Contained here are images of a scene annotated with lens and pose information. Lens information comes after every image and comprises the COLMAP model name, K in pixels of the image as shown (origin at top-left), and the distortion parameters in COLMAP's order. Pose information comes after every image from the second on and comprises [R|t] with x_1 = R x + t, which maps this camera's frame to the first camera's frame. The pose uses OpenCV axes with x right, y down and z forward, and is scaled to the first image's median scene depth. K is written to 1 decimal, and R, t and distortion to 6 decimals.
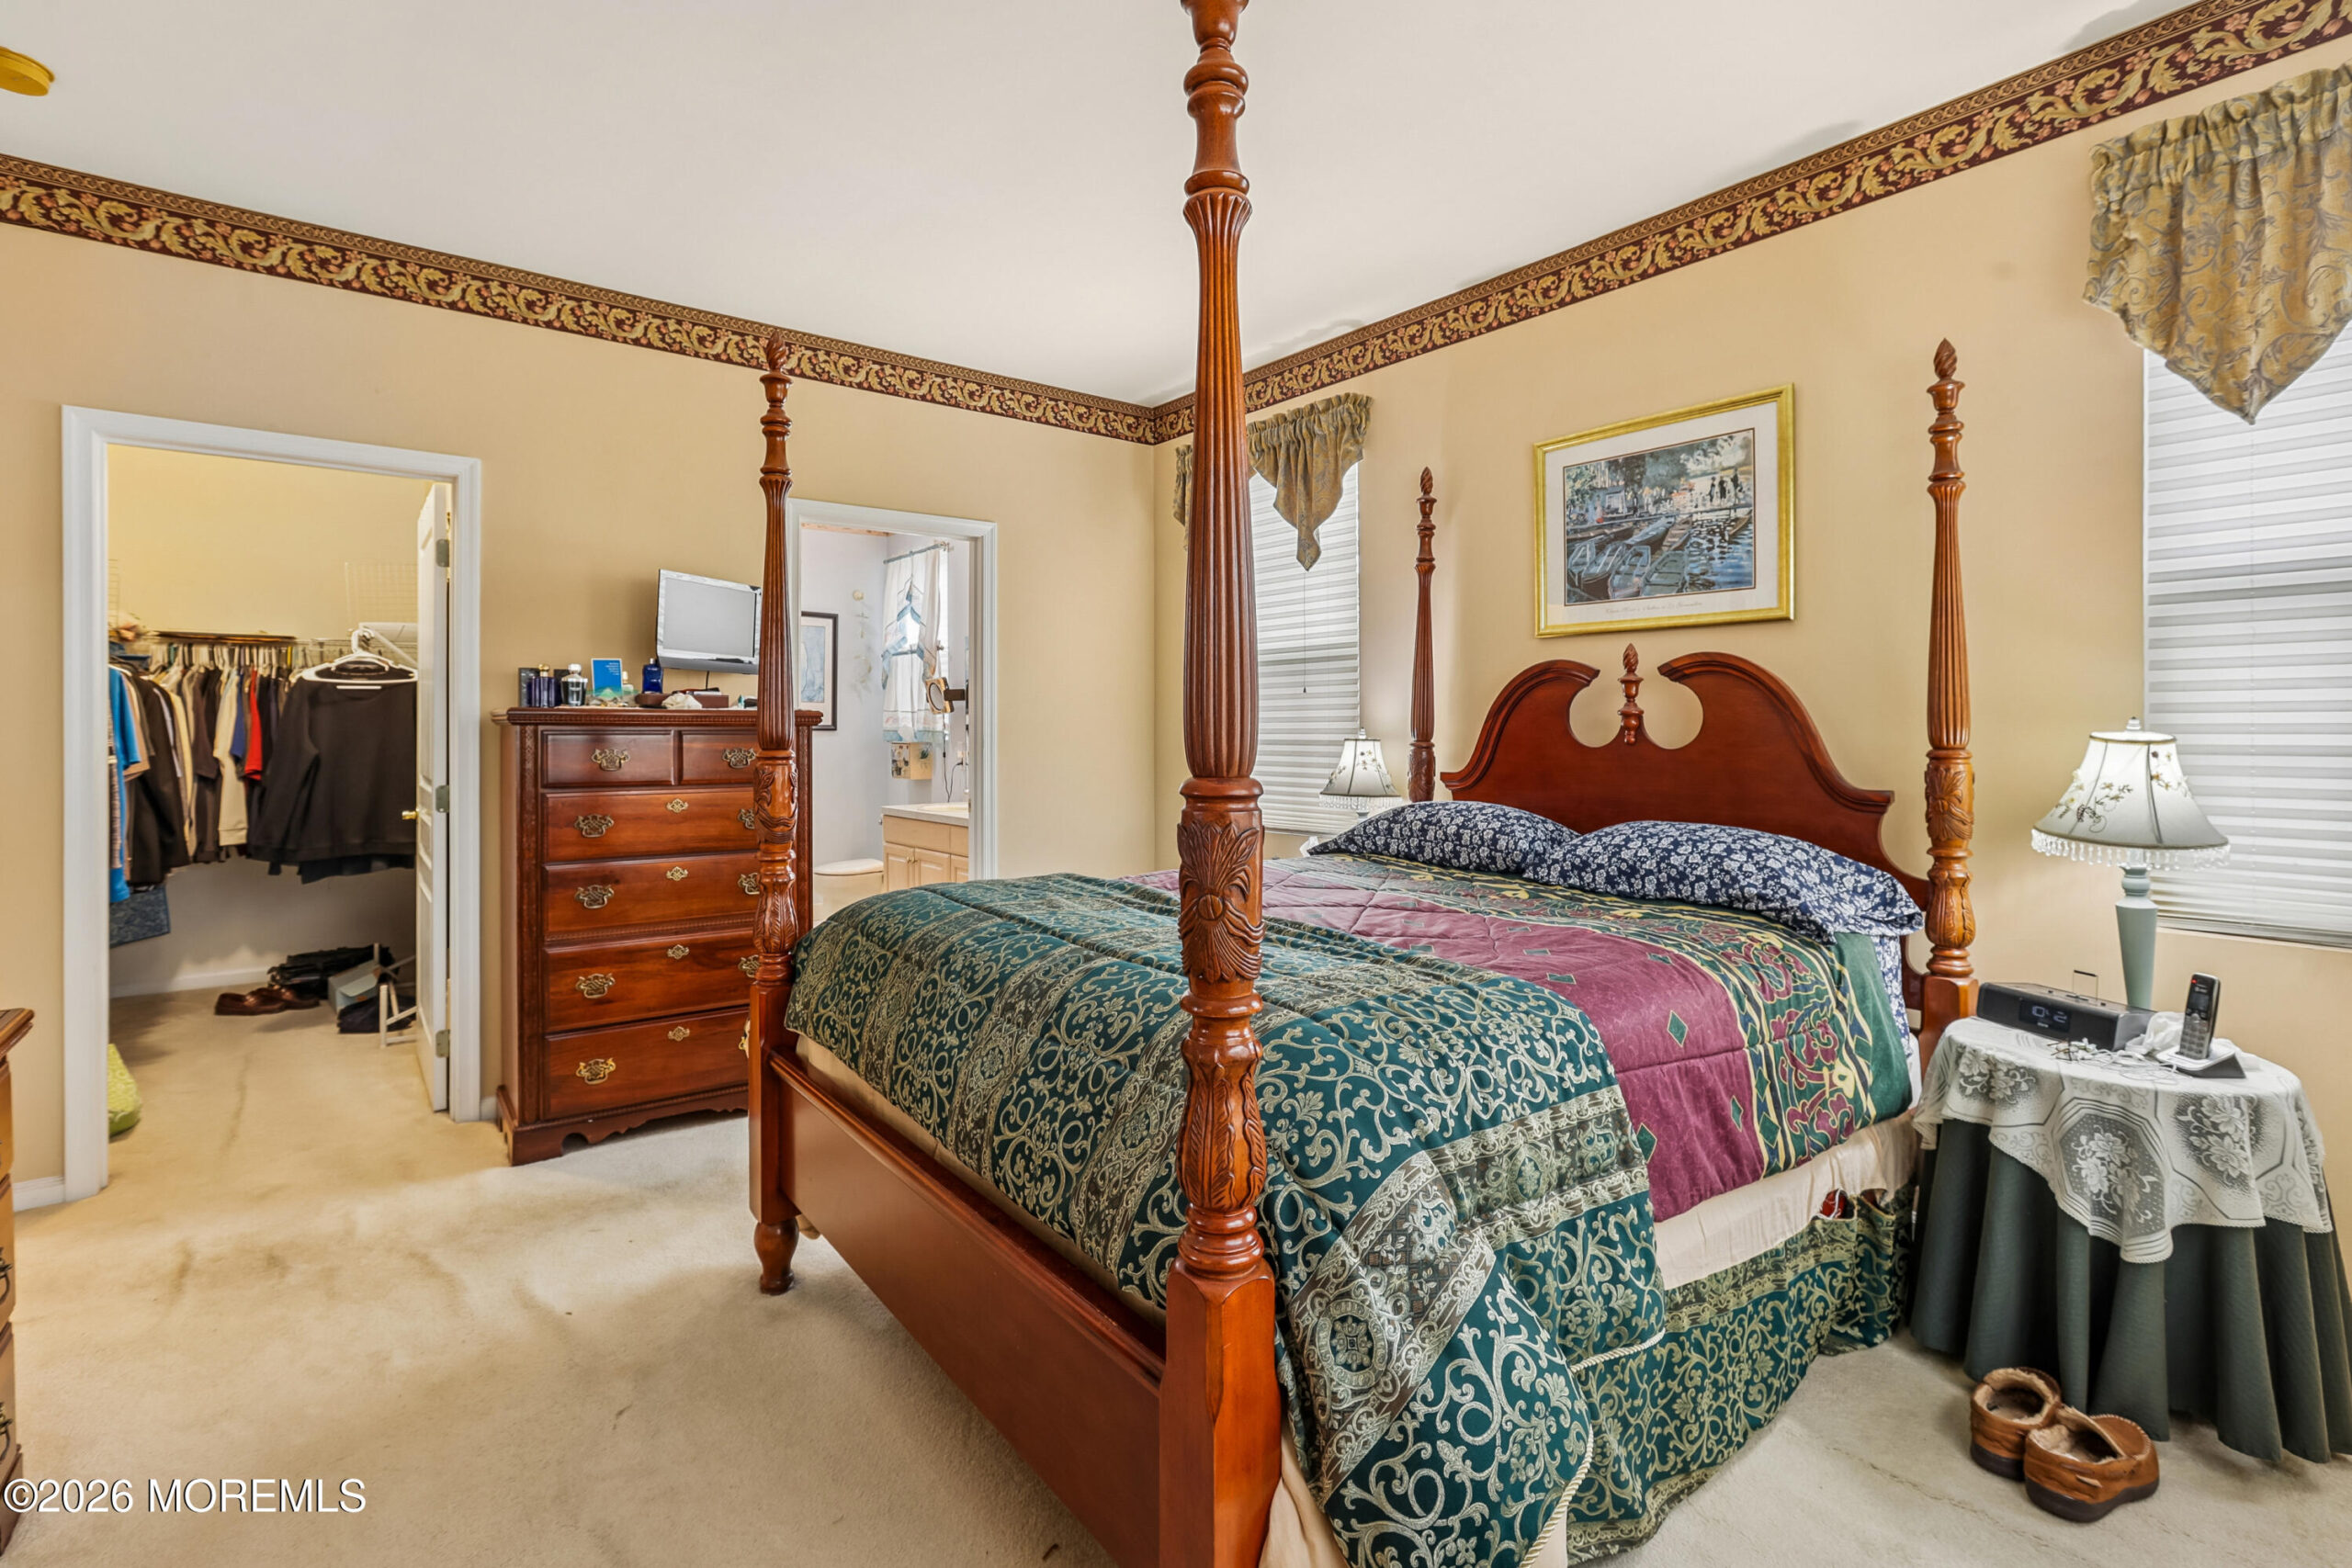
lens RADIAL K [[1099.1, 0, 1169.3], [0, 1099.1, 725.4], [0, 0, 1]] dist [-0.001340, -0.000128]
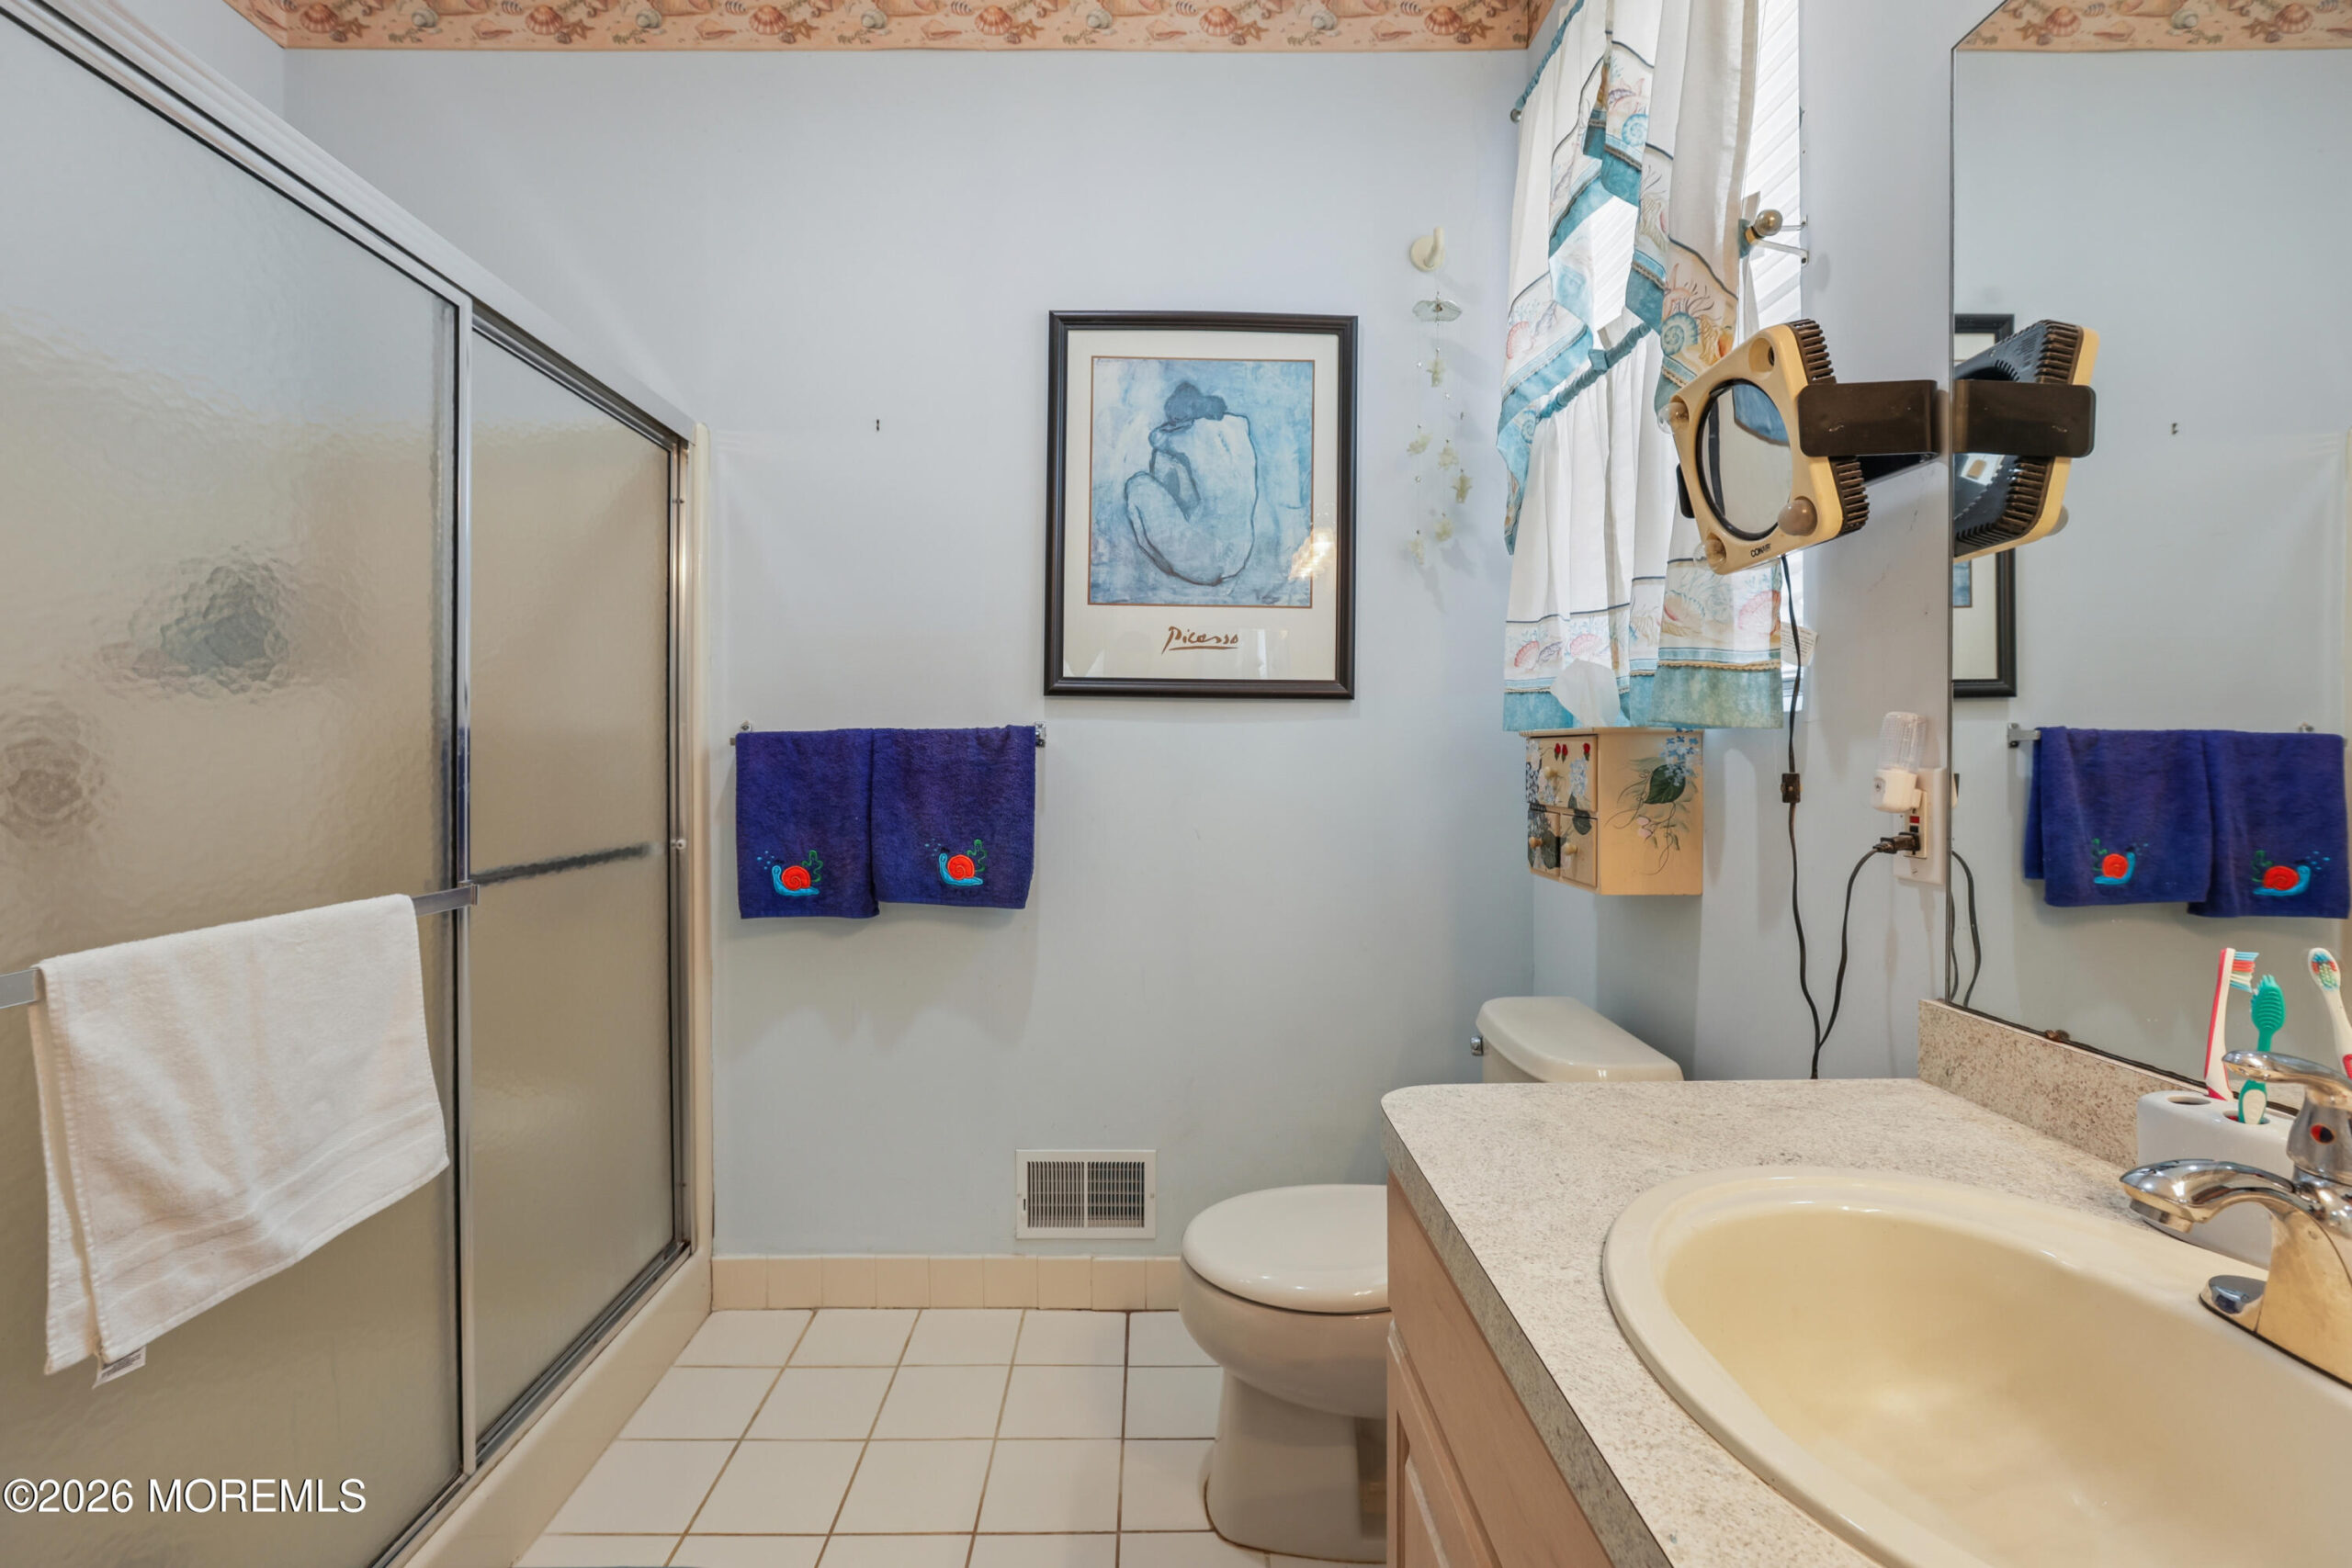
lens RADIAL K [[1087.2, 0, 1144.9], [0, 1087.2, 761.3], [0, 0, 1]] dist [-0.044370, 0.028077]
pose [[0.787075, 0.006141, -0.616826, -0.171129], [-0.003654, 0.999979, 0.005294, 0.020995], [0.616846, -0.001913, 0.787081, 0.762580]]
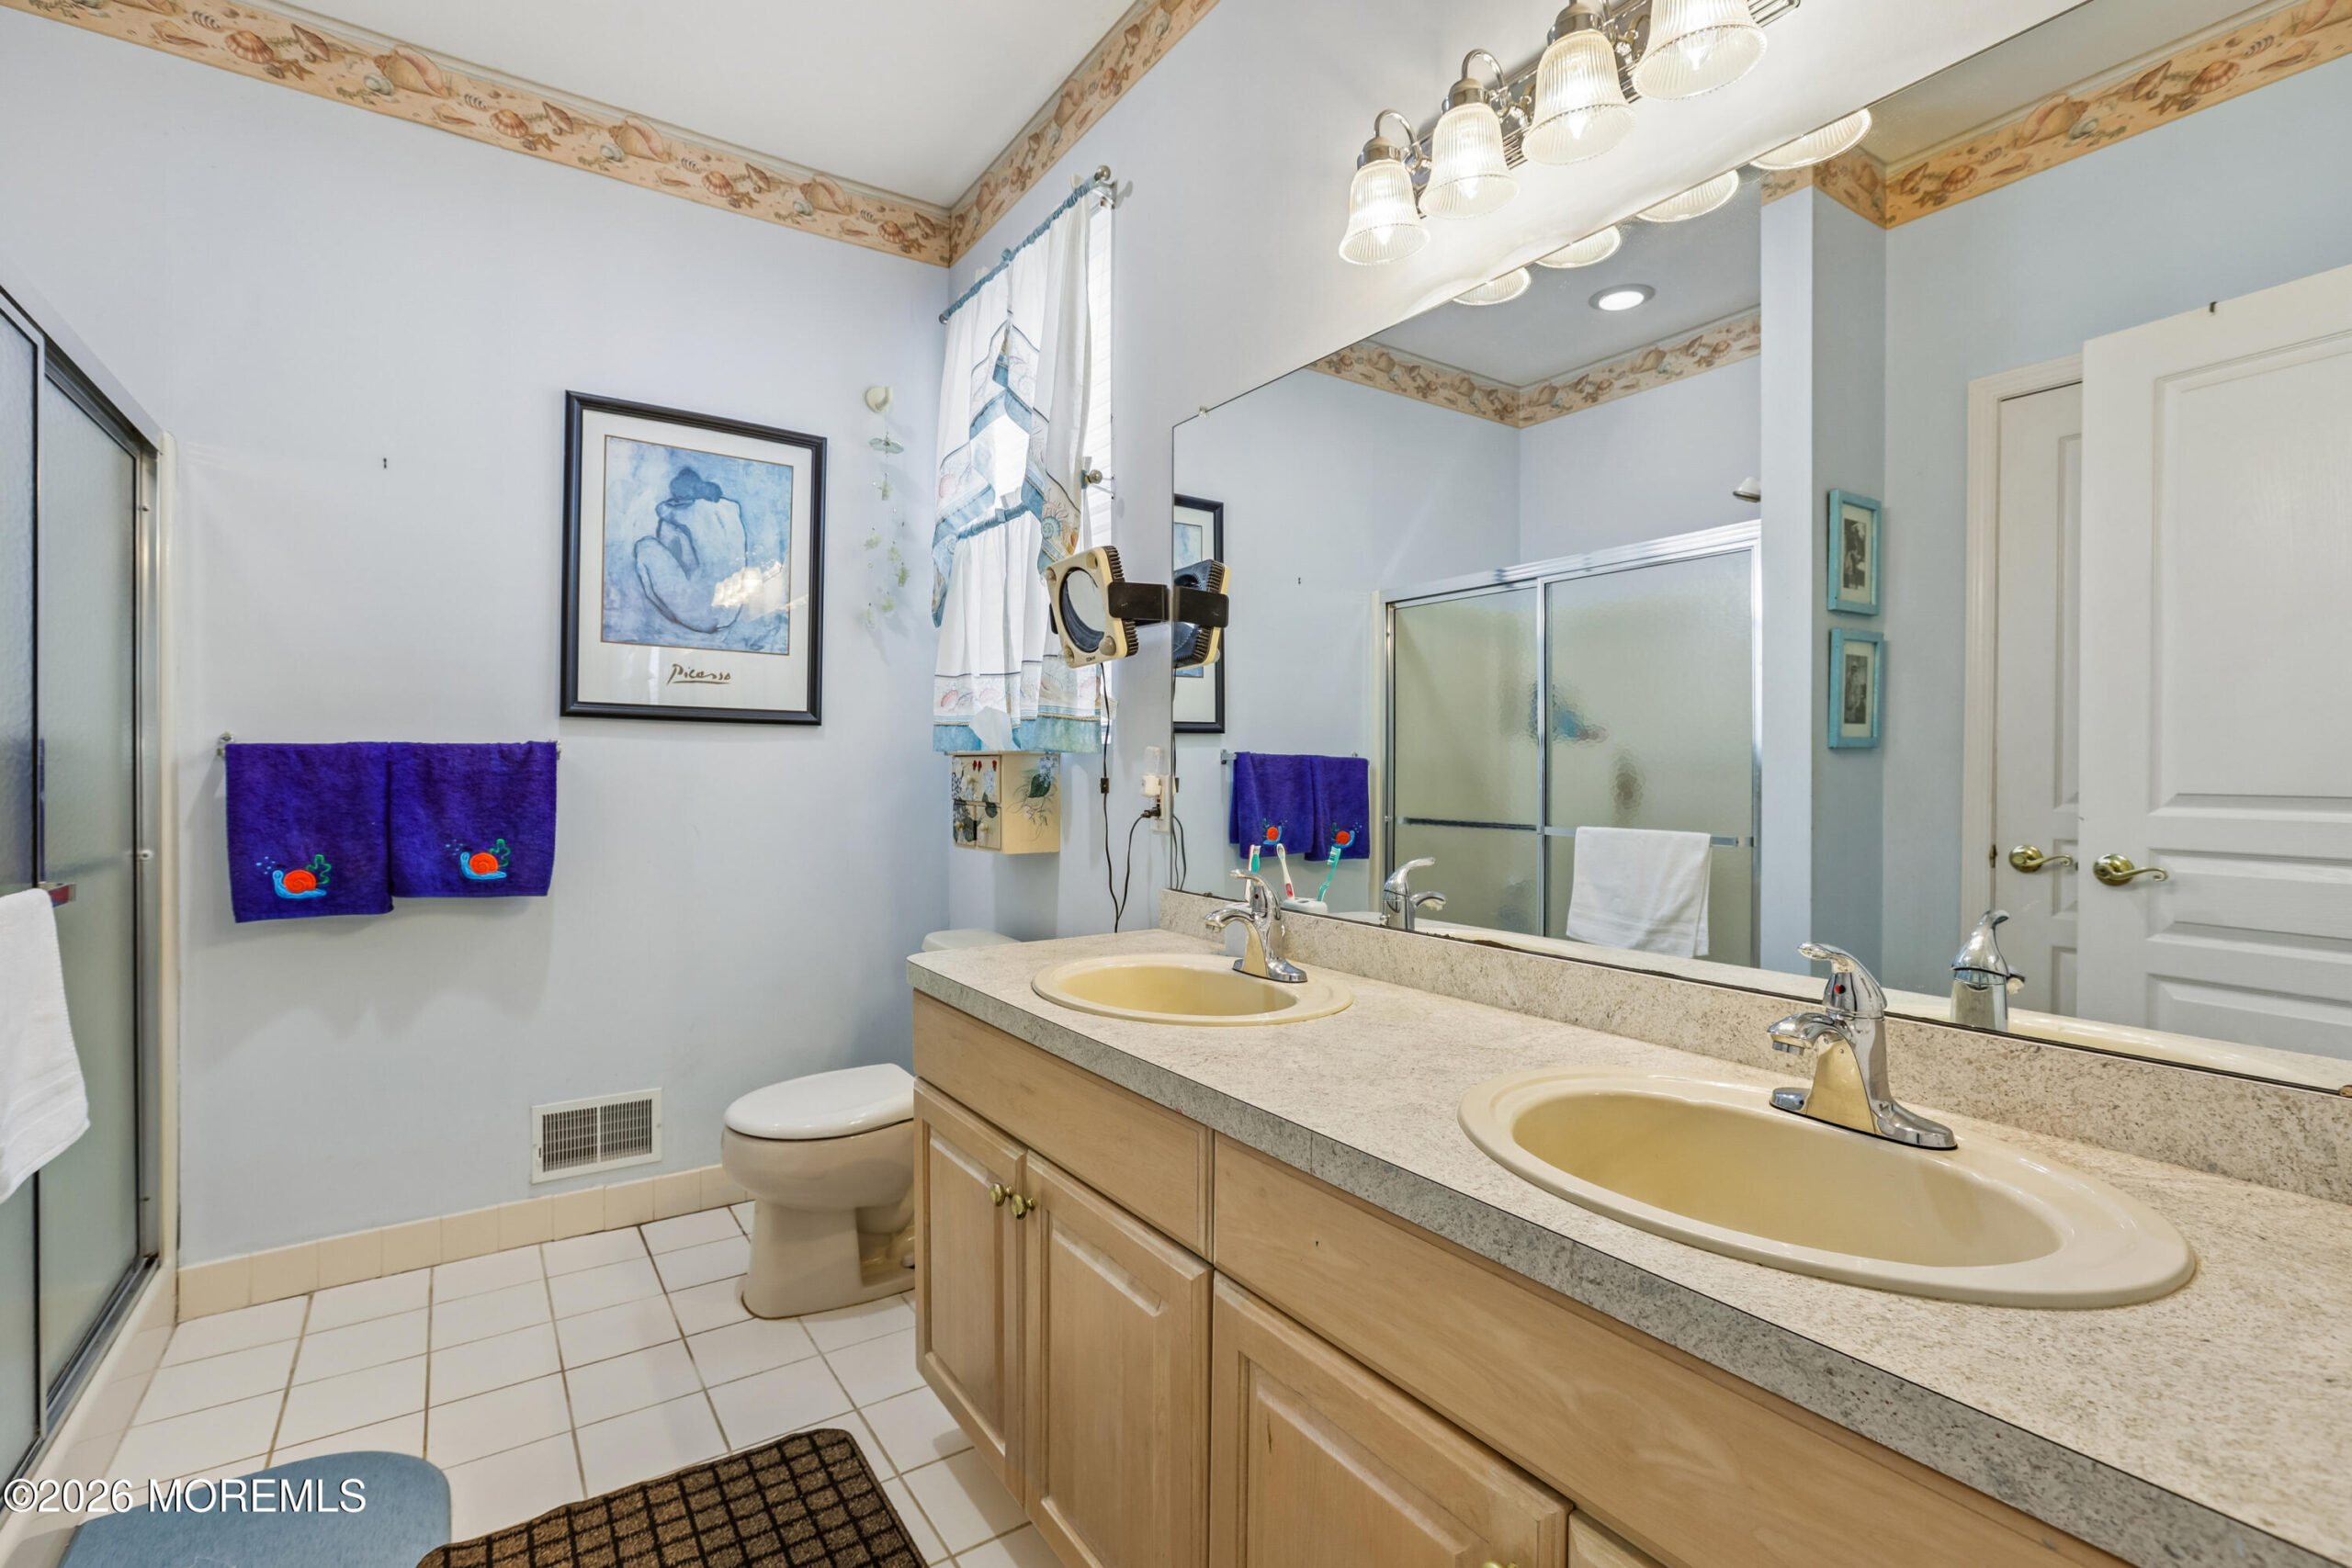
lens RADIAL K [[1082.1, 0, 1151.8], [0, 1082.1, 778.2], [0, 0, 1]] dist [-0.033579, 0.012844]
pose [[0.996133, 0.006530, -0.087616, -0.153768], [-0.006017, 0.999963, 0.006120, 0.021456], [0.087652, -0.005569, 0.996136, 0.642996]]
